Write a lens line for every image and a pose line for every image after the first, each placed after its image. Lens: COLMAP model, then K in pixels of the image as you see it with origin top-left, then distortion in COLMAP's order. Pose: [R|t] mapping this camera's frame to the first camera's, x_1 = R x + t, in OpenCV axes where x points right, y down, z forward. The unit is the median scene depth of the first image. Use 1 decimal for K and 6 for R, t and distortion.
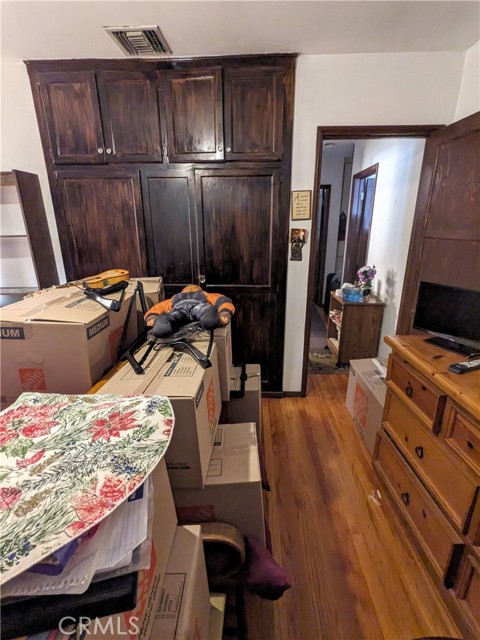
lens RADIAL K [[315.4, 0, 243.2], [0, 315.4, 319.3], [0, 0, 1]] dist [-0.000064, 0.005120]
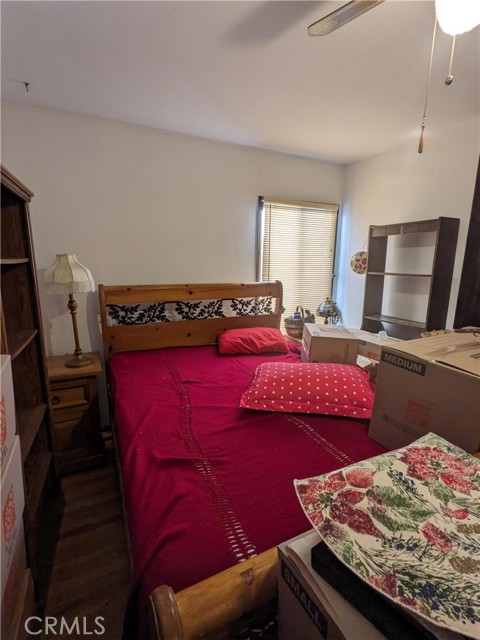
lens RADIAL K [[315.4, 0, 243.1], [0, 315.4, 318.9], [0, 0, 1]] dist [-0.000064, 0.005120]
pose [[0.473821, 0.180946, -0.861831, -0.170985], [-0.274536, 0.960241, 0.050672, -0.015735], [0.836734, 0.212594, 0.504658, -0.165354]]
